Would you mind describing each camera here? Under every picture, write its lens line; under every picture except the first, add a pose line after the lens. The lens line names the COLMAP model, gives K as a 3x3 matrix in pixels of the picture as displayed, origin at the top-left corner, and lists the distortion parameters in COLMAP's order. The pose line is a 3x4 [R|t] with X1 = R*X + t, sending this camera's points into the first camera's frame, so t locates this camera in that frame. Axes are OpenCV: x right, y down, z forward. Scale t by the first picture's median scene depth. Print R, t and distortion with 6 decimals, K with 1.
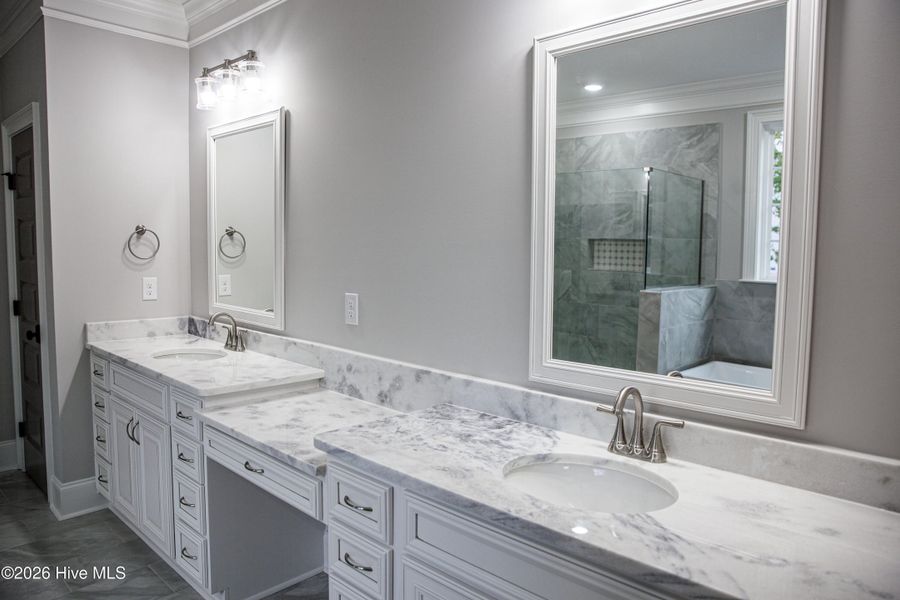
lens RADIAL K [[631.7, 0, 450.0], [0, 631.7, 300.0], [0, 0, 1]] dist [-0.106703, 0.083080]
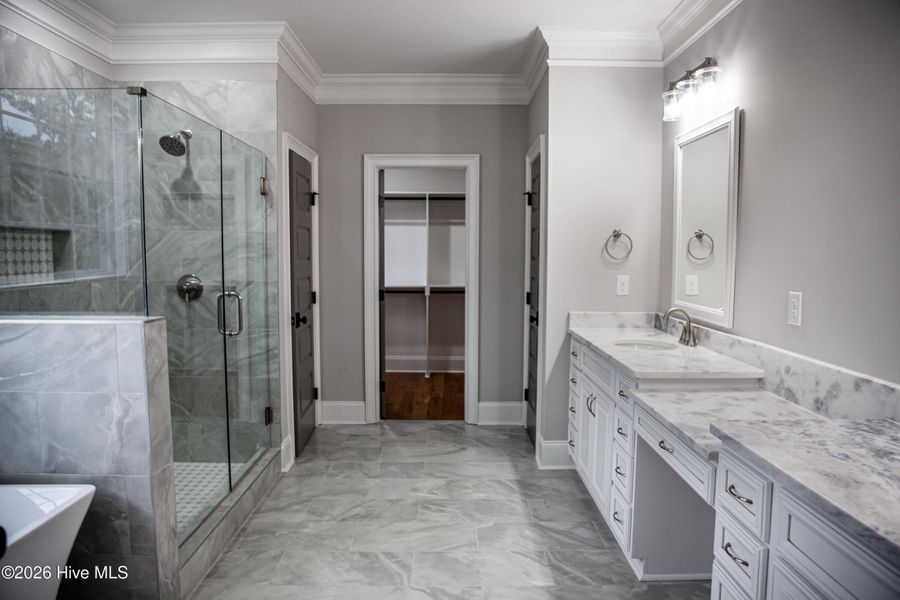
lens RADIAL K [[631.7, 0, 450.0], [0, 631.7, 300.0], [0, 0, 1]] dist [-0.106703, 0.083080]
pose [[0.685490, 0.040561, -0.726951, 0.173590], [-0.055894, 0.998432, 0.003002, 0.029613], [0.725933, 0.038574, 0.686682, -0.017881]]
